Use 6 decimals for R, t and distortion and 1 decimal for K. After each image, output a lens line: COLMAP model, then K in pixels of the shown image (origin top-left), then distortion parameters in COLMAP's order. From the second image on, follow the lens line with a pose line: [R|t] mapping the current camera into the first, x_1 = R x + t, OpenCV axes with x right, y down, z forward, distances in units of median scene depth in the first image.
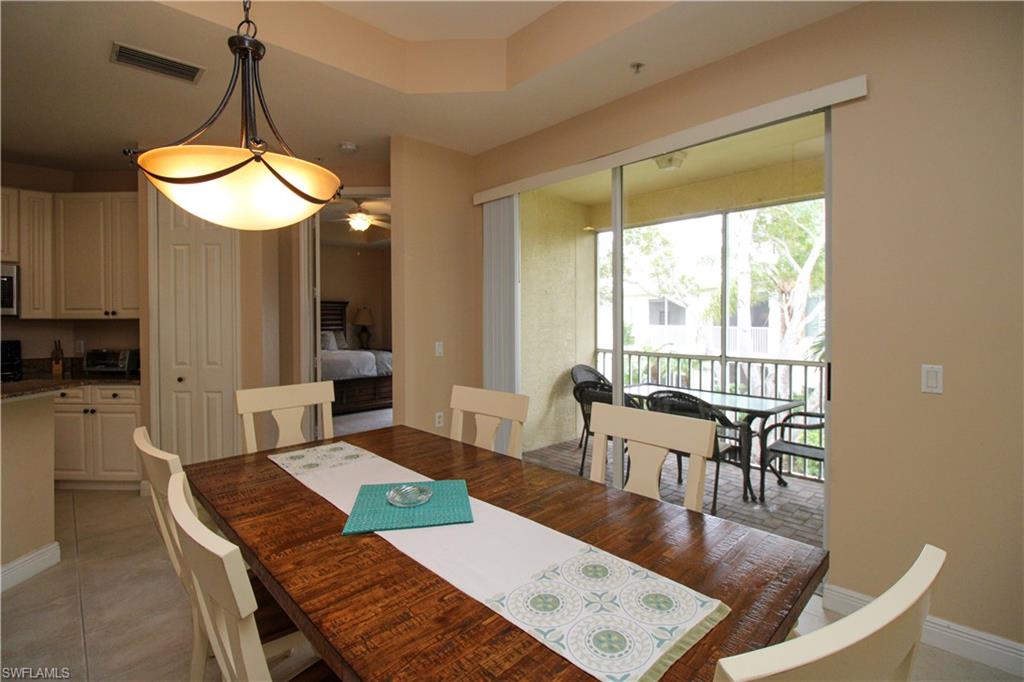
lens RADIAL K [[470.7, 0, 510.2], [0, 470.7, 326.1], [0, 0, 1]] dist [-0.000338, -0.012592]
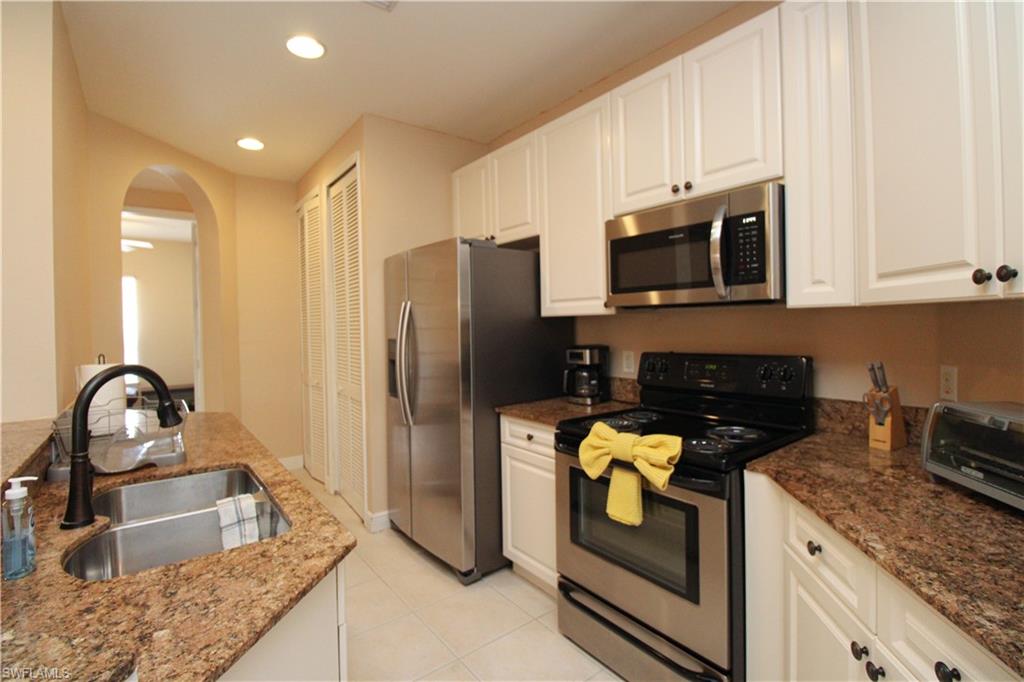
lens RADIAL K [[470.7, 0, 510.2], [0, 470.7, 326.1], [0, 0, 1]] dist [-0.000338, -0.012592]
pose [[-0.114626, 0.009805, -0.993360, -0.599157], [0.006210, 0.999939, 0.009153, -0.004996], [0.993389, -0.005120, -0.114680, 0.795978]]
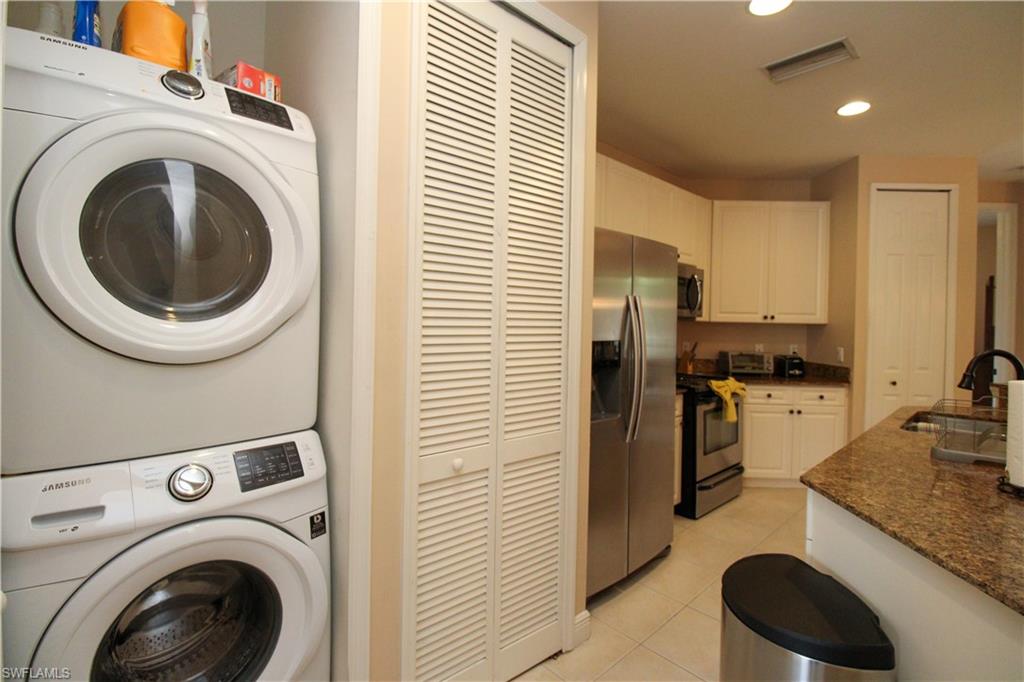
lens RADIAL K [[470.7, 0, 510.2], [0, 470.7, 326.1], [0, 0, 1]] dist [-0.000338, -0.012592]
pose [[0.999553, 0.022228, -0.019983, -1.451013], [-0.022318, 0.999742, -0.004268, 0.009196], [0.019883, 0.004712, 0.999791, -0.060375]]
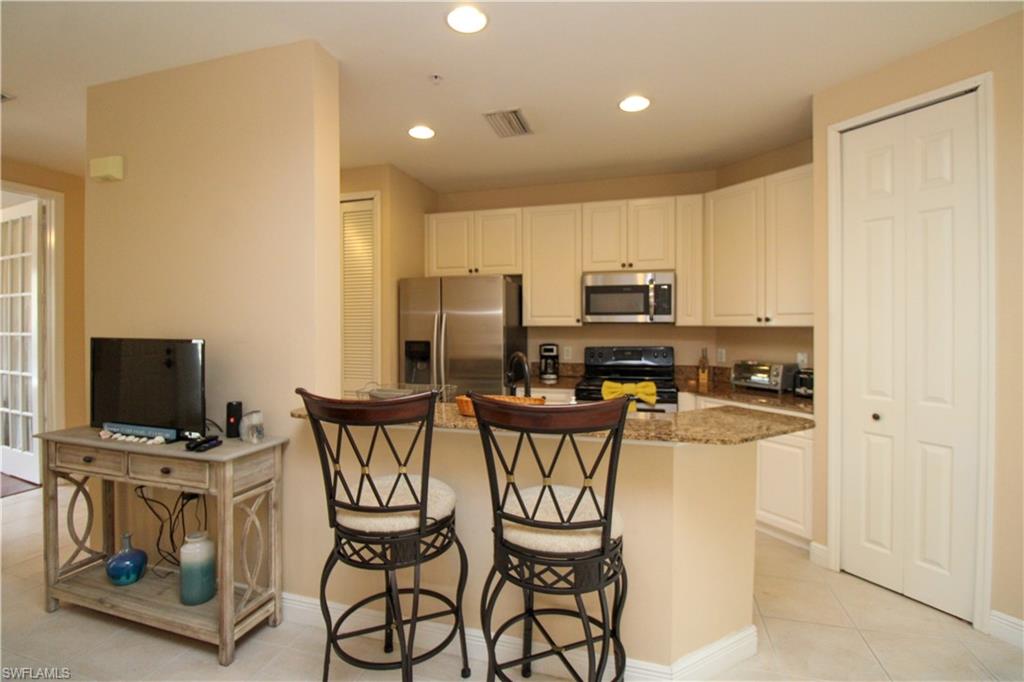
lens RADIAL K [[470.7, 0, 510.2], [0, 470.7, 326.1], [0, 0, 1]] dist [-0.000338, -0.012592]
pose [[0.495659, 0.005115, -0.868502, -0.353444], [-0.010234, 0.999948, 0.000048, -0.011727], [0.868457, 0.008865, 0.495685, 0.185803]]
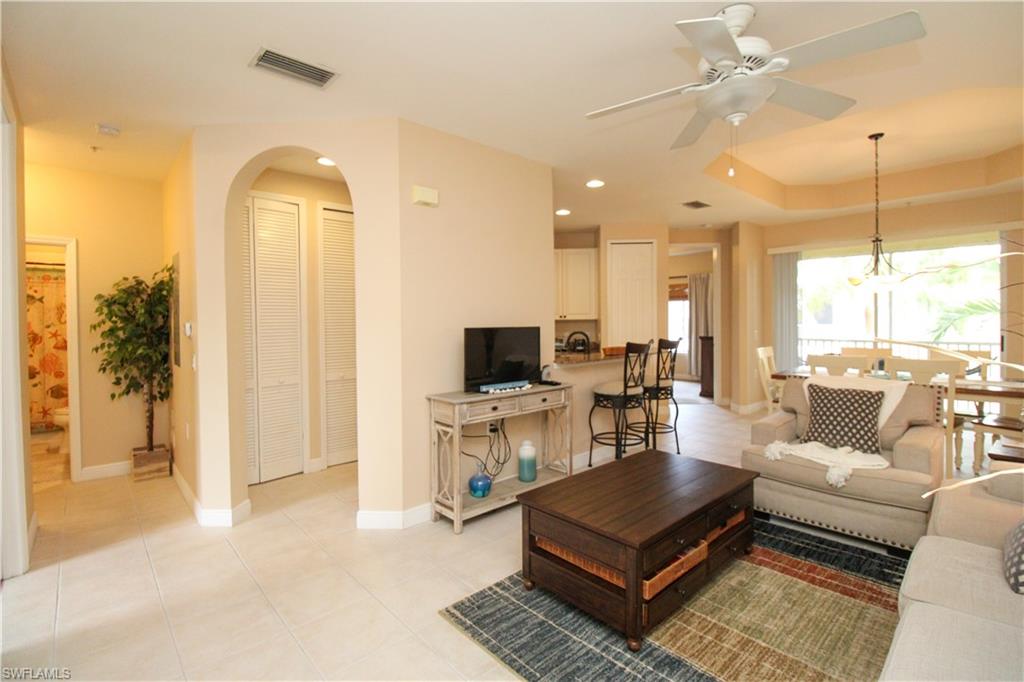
lens RADIAL K [[470.7, 0, 510.2], [0, 470.7, 326.1], [0, 0, 1]] dist [-0.000338, -0.012592]
pose [[0.999764, -0.008423, -0.020026, -1.051245], [0.008443, 0.999964, 0.000919, 0.005756], [0.020018, -0.001087, 0.999799, -0.833540]]
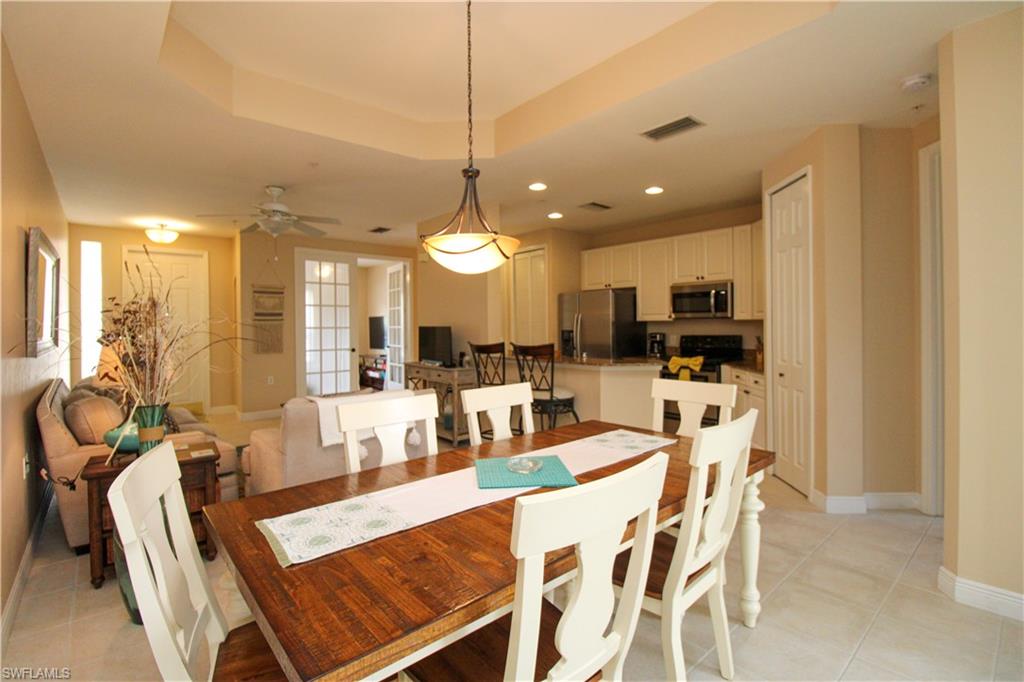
lens RADIAL K [[470.7, 0, 510.2], [0, 470.7, 326.1], [0, 0, 1]] dist [-0.000338, -0.012592]
pose [[-0.054130, 0.007415, -0.998506, 0.399229], [-0.003464, 0.999965, 0.007614, -0.005337], [0.998528, 0.003871, -0.054103, 0.401506]]
